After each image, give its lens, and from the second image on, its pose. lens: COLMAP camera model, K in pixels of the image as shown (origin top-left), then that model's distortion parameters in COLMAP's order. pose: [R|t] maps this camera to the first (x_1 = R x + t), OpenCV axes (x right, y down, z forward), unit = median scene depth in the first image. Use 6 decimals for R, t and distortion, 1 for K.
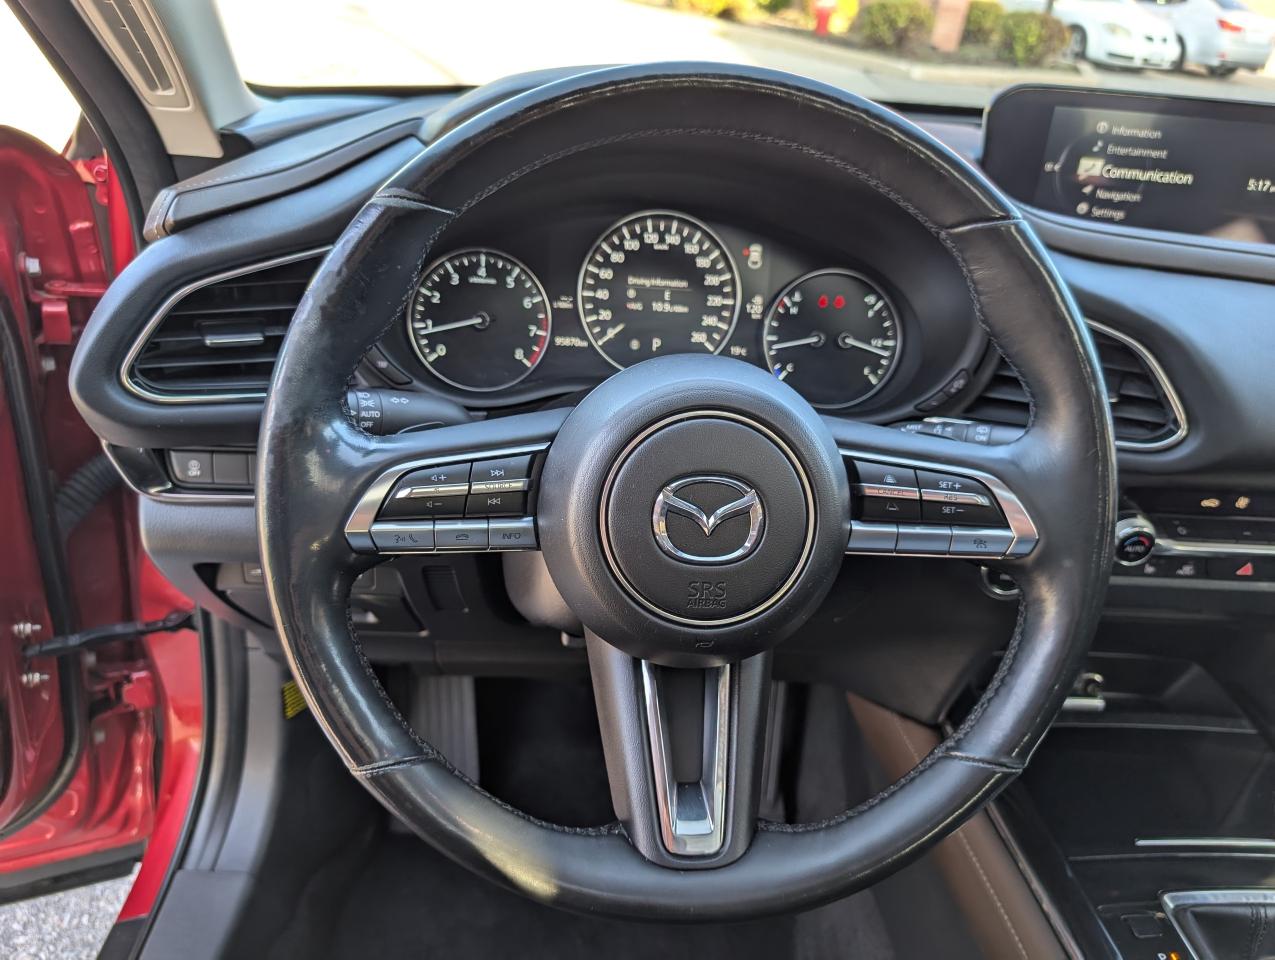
lens RADIAL K [[924.3, 0, 675.2], [0, 924.3, 472.2], [0, 0, 1]] dist [0.006391, -0.001253]
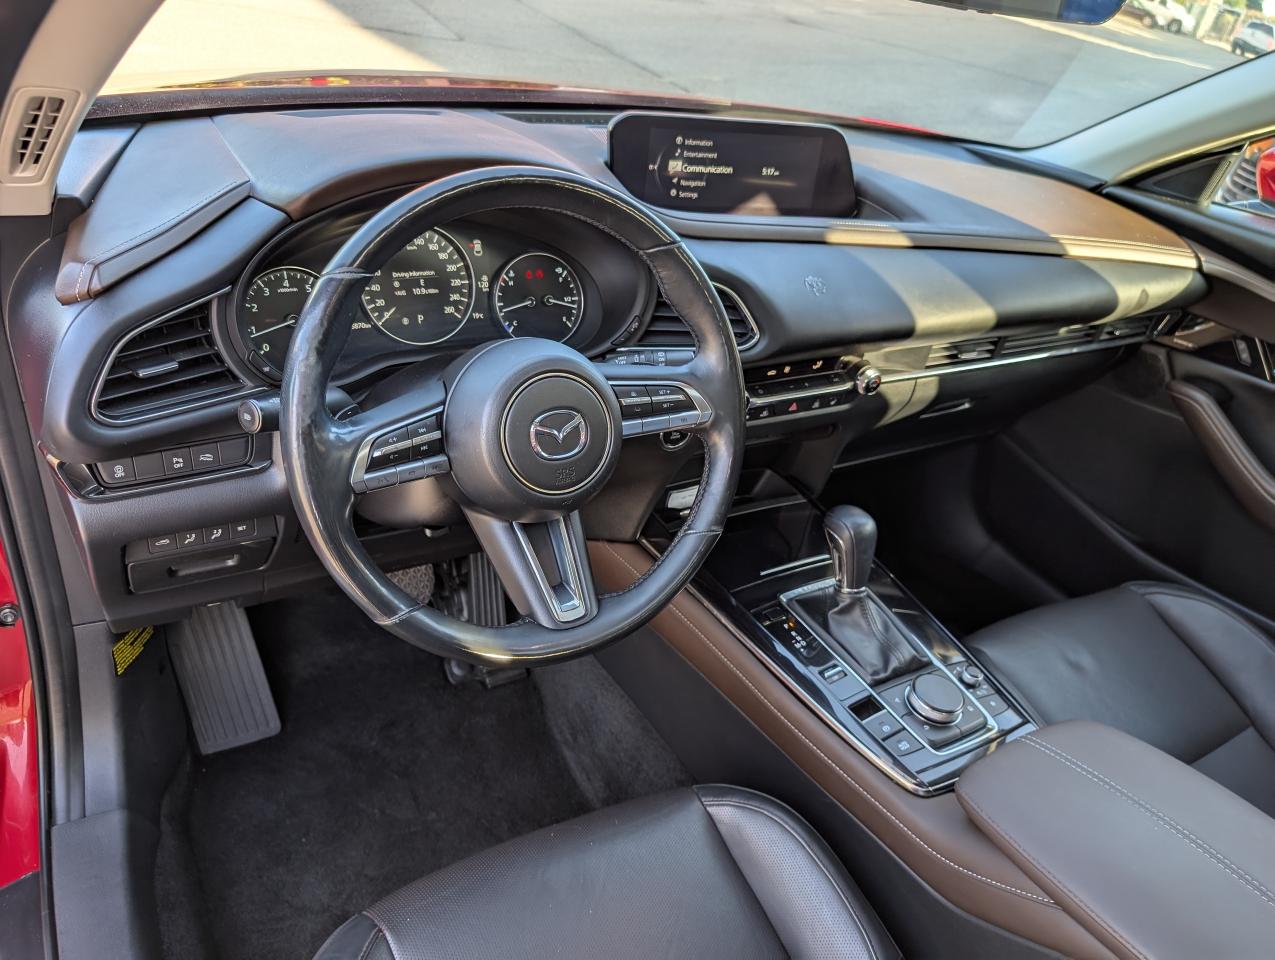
lens RADIAL K [[924.3, 0, 637.2], [0, 924.3, 477.4], [0, 0, 1]] dist [0.006391, -0.001253]
pose [[0.893556, -0.201526, 0.401179, -0.340233], [0.150344, 0.976317, 0.155572, -0.074560], [-0.423030, -0.078697, 0.902692, -0.416569]]
